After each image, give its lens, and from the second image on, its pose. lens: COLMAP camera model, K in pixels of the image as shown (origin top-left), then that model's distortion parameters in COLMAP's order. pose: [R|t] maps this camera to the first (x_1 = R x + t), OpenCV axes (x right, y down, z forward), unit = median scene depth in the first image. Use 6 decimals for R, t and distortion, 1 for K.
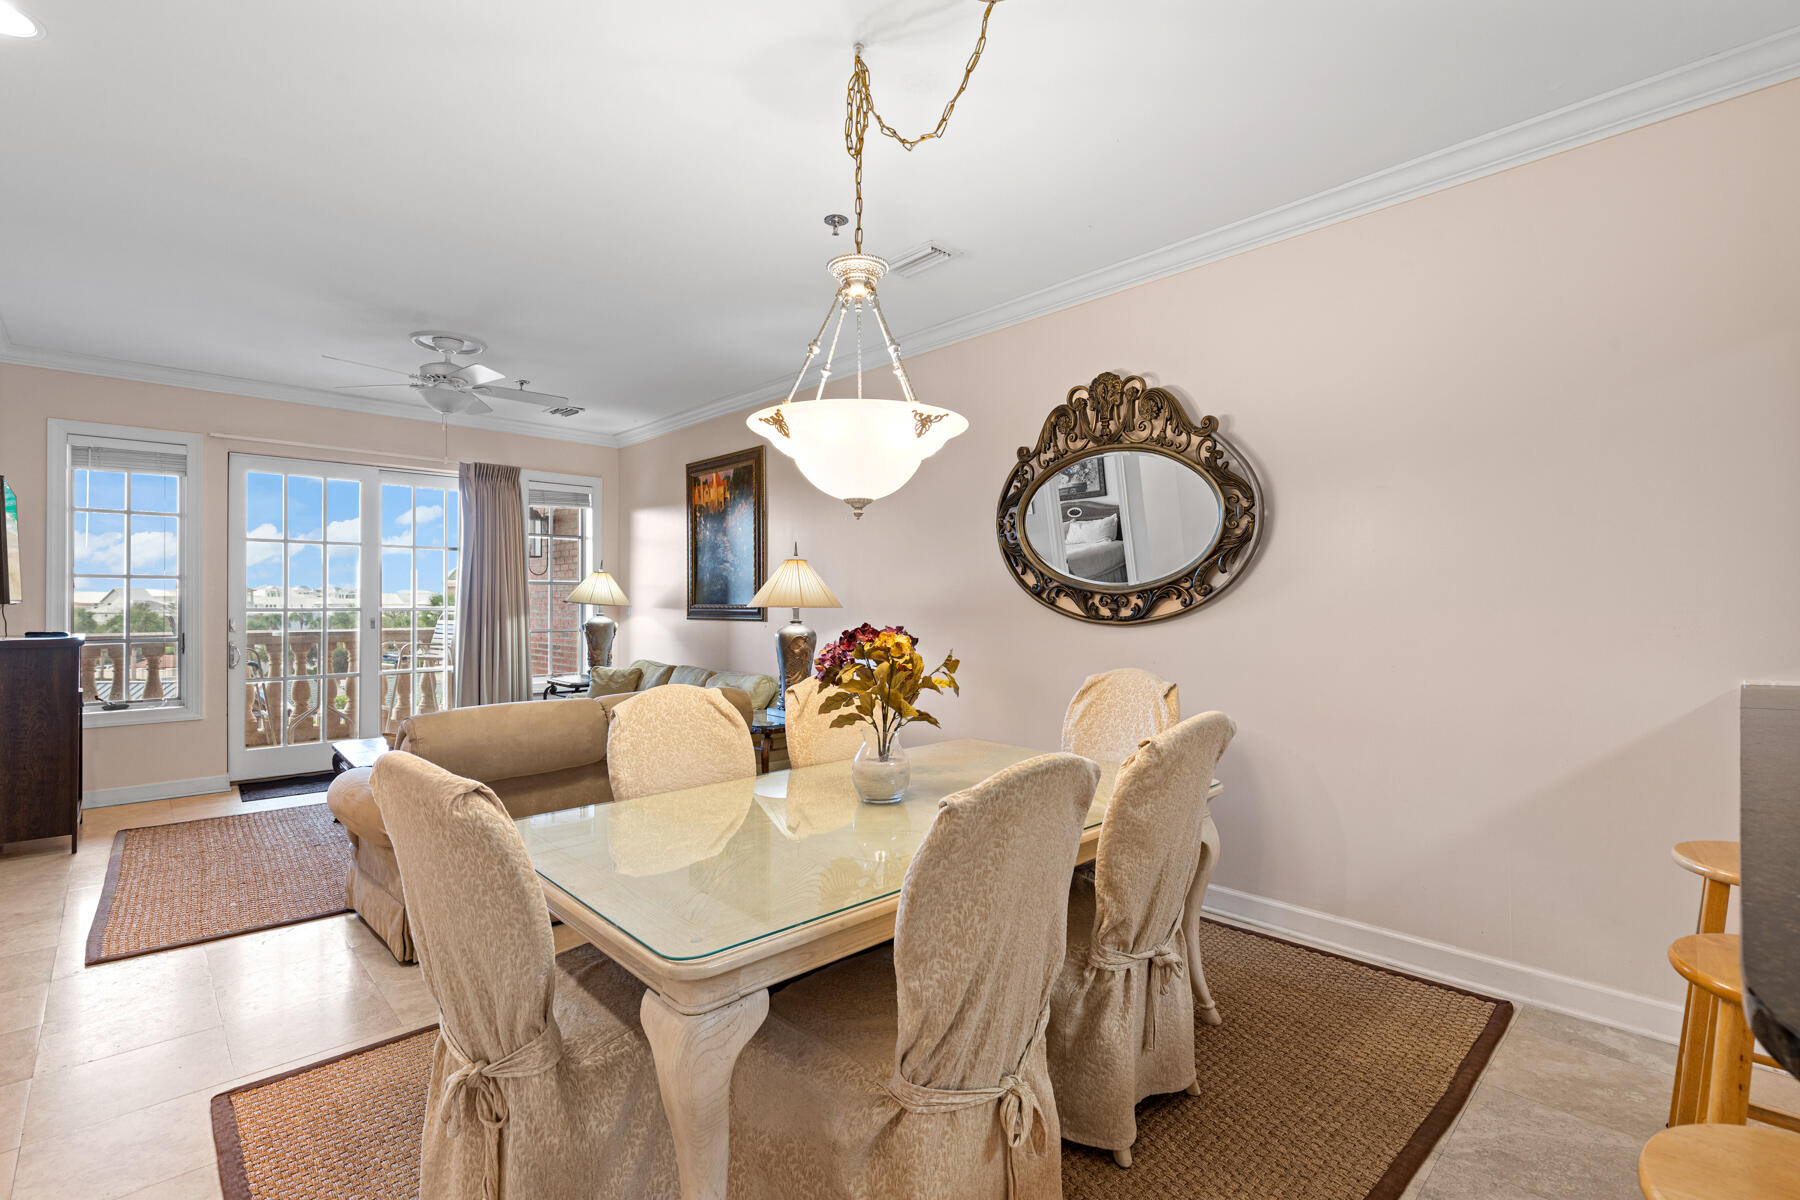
lens RADIAL K [[811.4, 0, 900.0], [0, 811.4, 600.0], [0, 0, 1]] dist [0.008403, 0.000408]
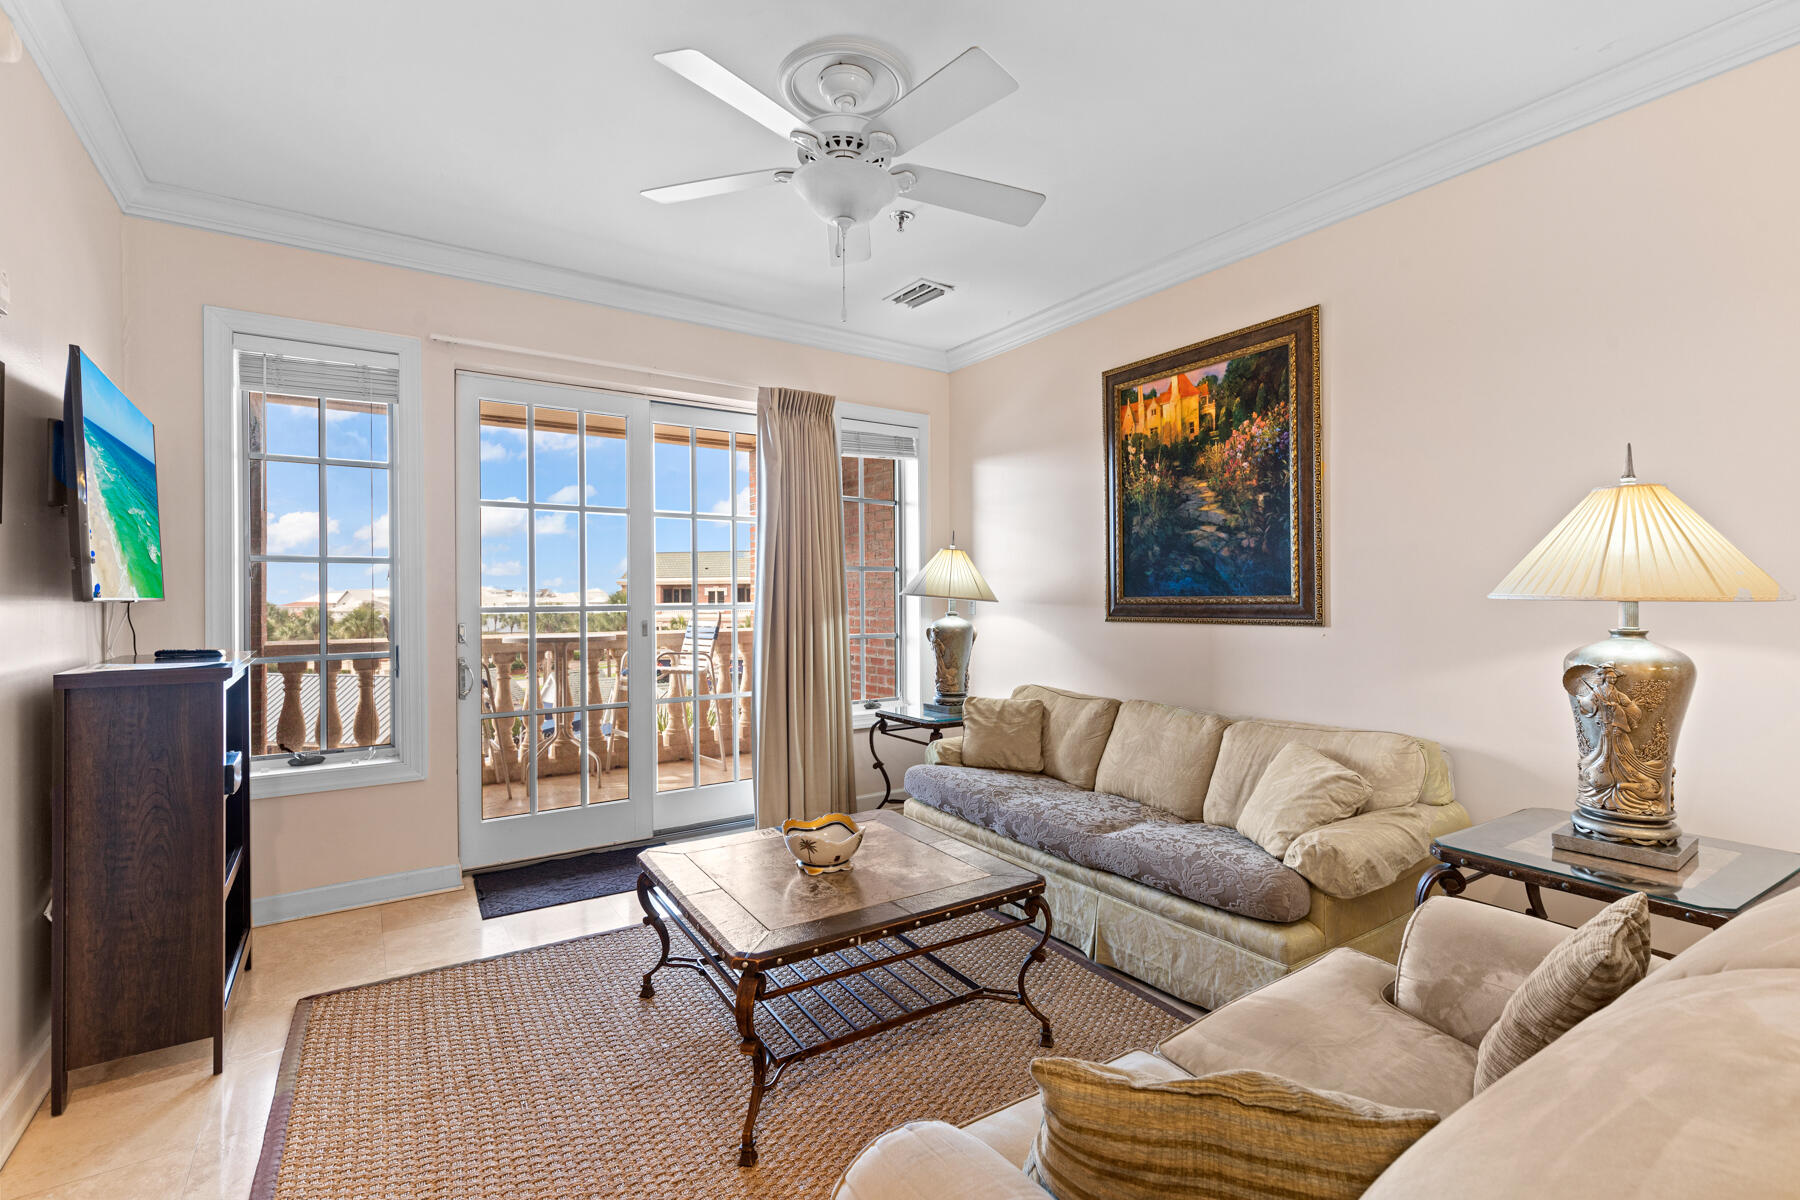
lens RADIAL K [[800.6, 0, 900.0], [0, 800.6, 600.0], [0, 0, 1]] dist [0.002220, -0.000249]
pose [[0.986093, -0.007475, -0.166024, -0.335278], [0.008508, 0.999949, 0.005515, 0.002943], [0.165974, -0.006851, 0.986106, 0.390030]]
